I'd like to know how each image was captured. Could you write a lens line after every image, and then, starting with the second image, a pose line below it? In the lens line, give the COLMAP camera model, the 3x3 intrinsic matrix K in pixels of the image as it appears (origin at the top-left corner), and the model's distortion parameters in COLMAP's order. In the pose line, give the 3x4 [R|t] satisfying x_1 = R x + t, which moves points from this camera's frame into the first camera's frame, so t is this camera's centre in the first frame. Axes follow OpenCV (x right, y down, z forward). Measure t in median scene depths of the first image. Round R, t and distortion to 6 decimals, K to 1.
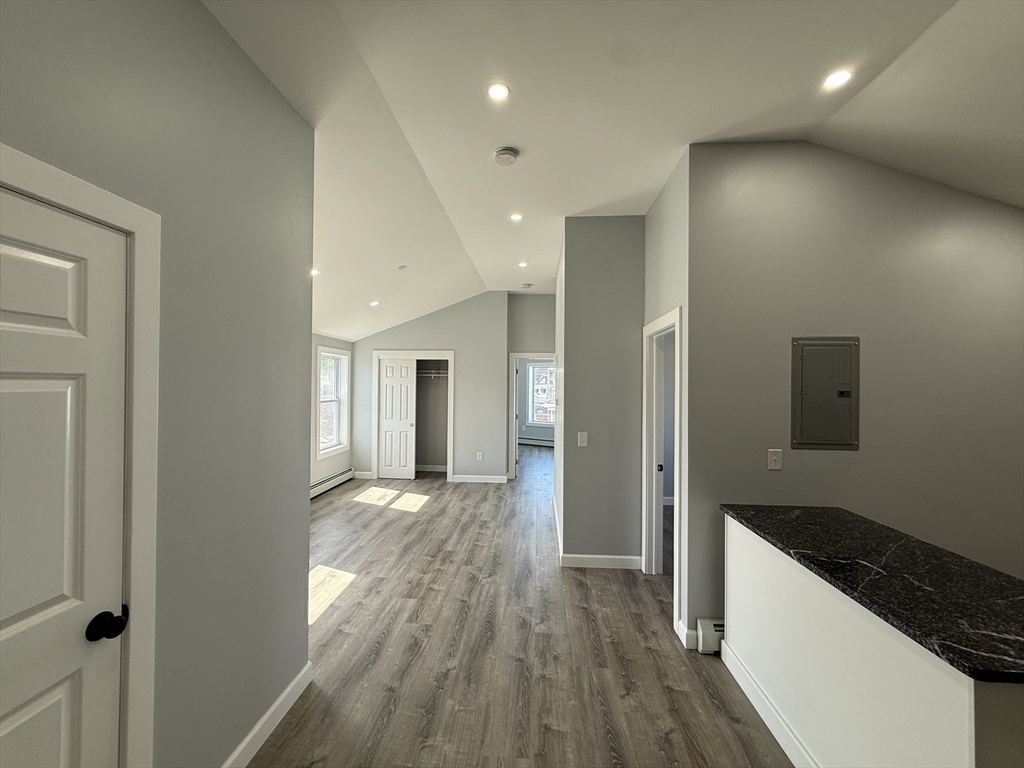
lens RADIAL K [[408.1, 0, 508.9], [0, 408.1, 382.6], [0, 0, 1]] dist [-0.000265, 0.000560]
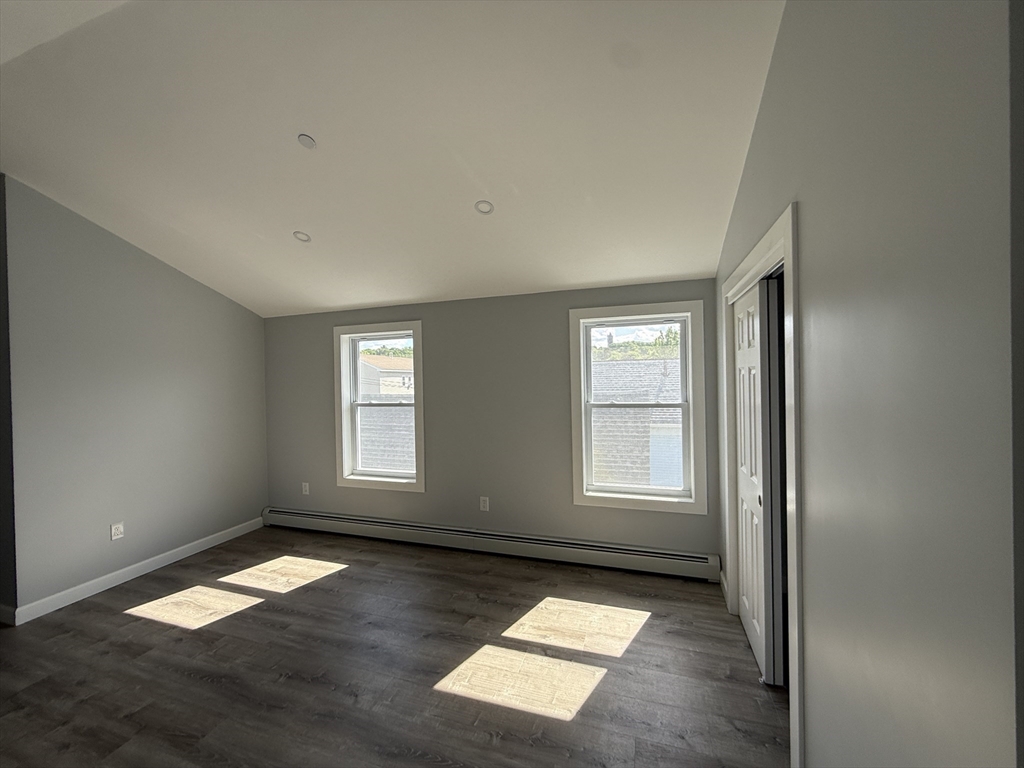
lens RADIAL K [[408.1, 0, 508.9], [0, 408.1, 382.6], [0, 0, 1]] dist [-0.000265, 0.000560]
pose [[-0.254226, 0.003272, -0.967139, 0.246821], [0.021874, 0.999758, -0.002368, 0.028210], [0.966897, -0.021757, -0.254236, 2.116898]]
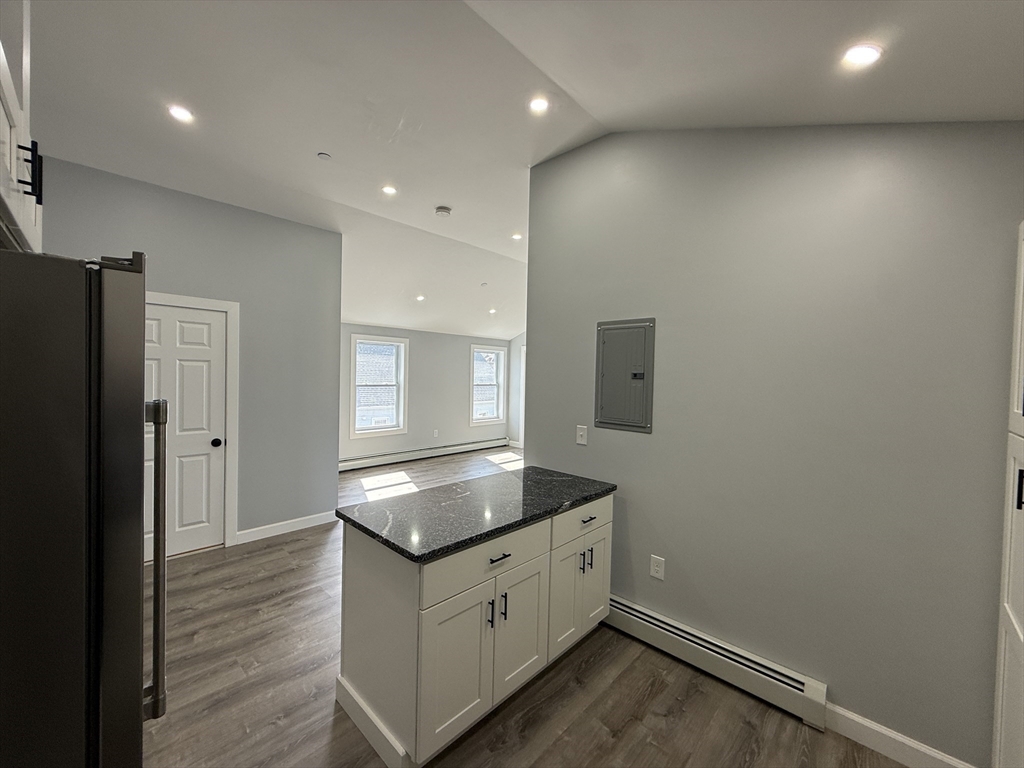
lens RADIAL K [[408.1, 0, 508.9], [0, 408.1, 382.6], [0, 0, 1]] dist [-0.000265, 0.000560]
pose [[0.766267, 0.021608, -0.642159, 1.049513], [-0.012003, 0.999741, 0.019318, 0.024099], [0.642410, -0.007095, 0.766328, 0.026013]]
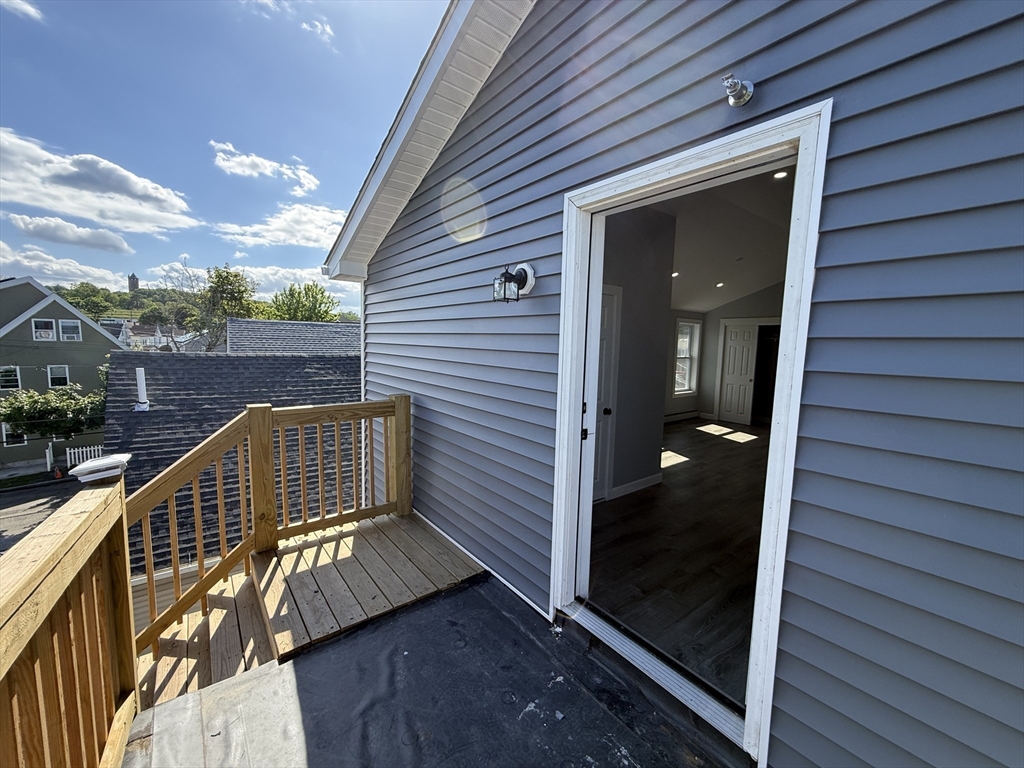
lens RADIAL K [[408.1, 0, 508.9], [0, 408.1, 382.6], [0, 0, 1]] dist [-0.000265, 0.000560]
pose [[0.668138, 0.079069, -0.739824, 0.410162], [-0.010690, 0.995255, 0.096714, 0.005423], [0.743960, -0.056710, 0.665813, -0.773844]]
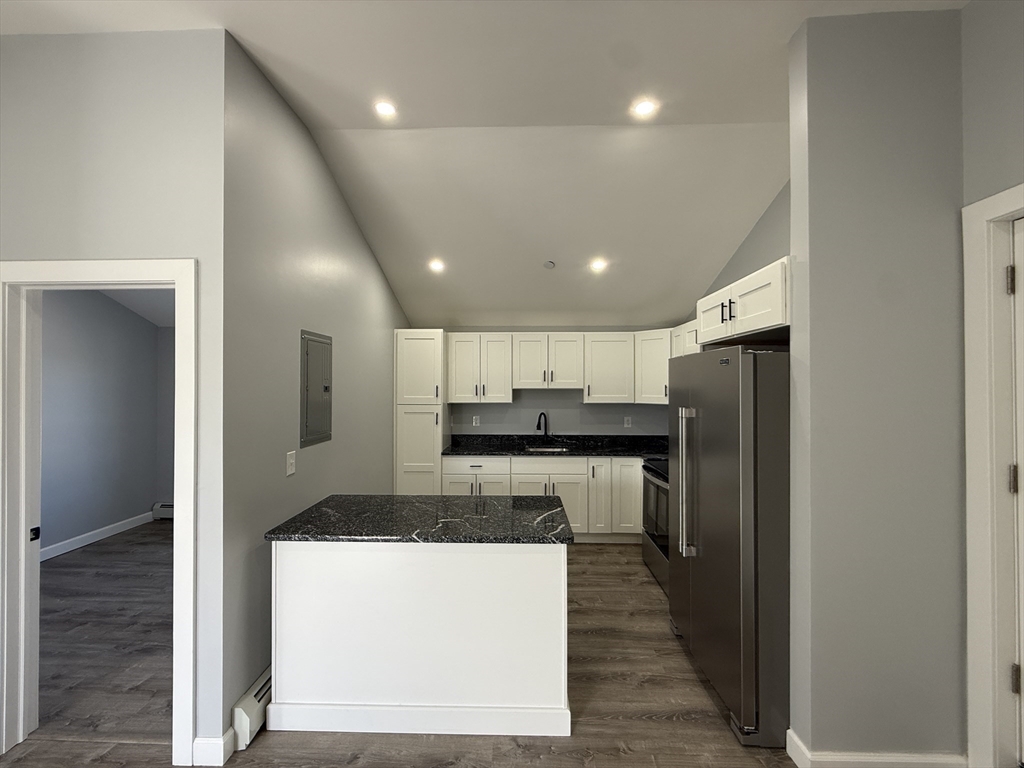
lens RADIAL K [[407.3, 0, 512.0], [0, 407.3, 384.0], [0, 0, 1]] dist [-0.001218, 0.000000]
pose [[-0.038889, -0.006859, 0.999220, -0.229068], [-0.006479, 0.999957, 0.006612, 0.004085], [-0.999223, -0.006217, -0.038932, 0.477837]]
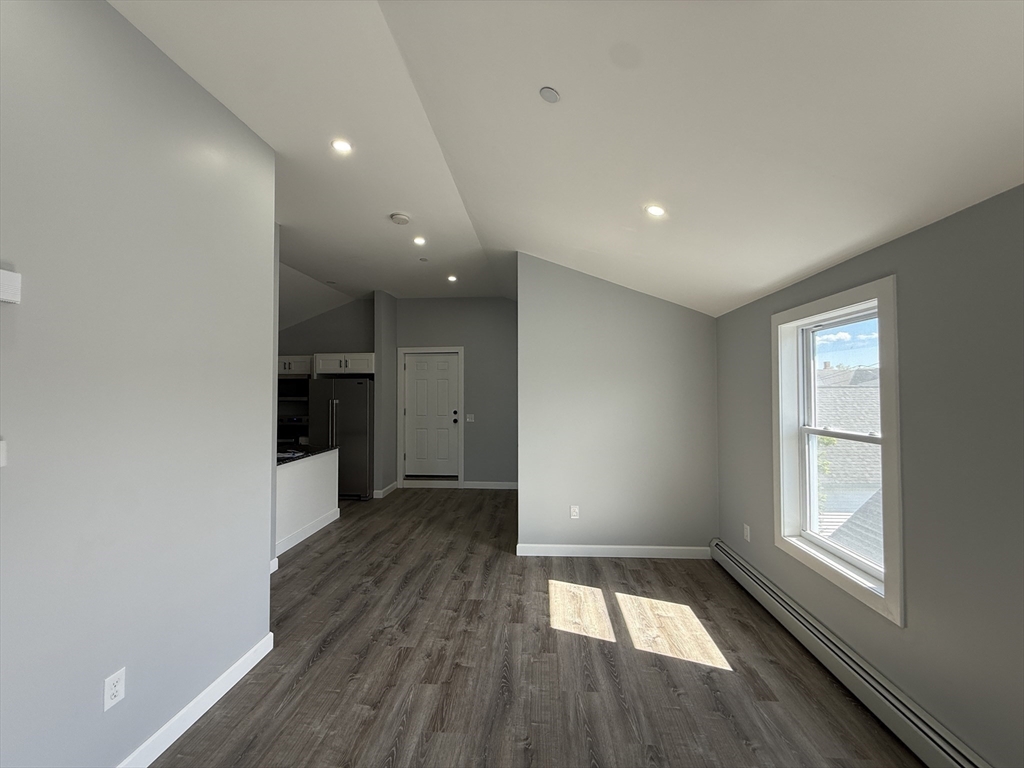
lens RADIAL K [[408.3, 0, 508.7], [0, 408.3, 381.4], [0, 0, 1]] dist [0.000238, 0.000290]
pose [[-0.999907, -0.007859, 0.011105, -0.355022], [-0.008182, 0.999537, -0.029311, 0.013245], [-0.010869, -0.029399, -0.999509, 2.167498]]
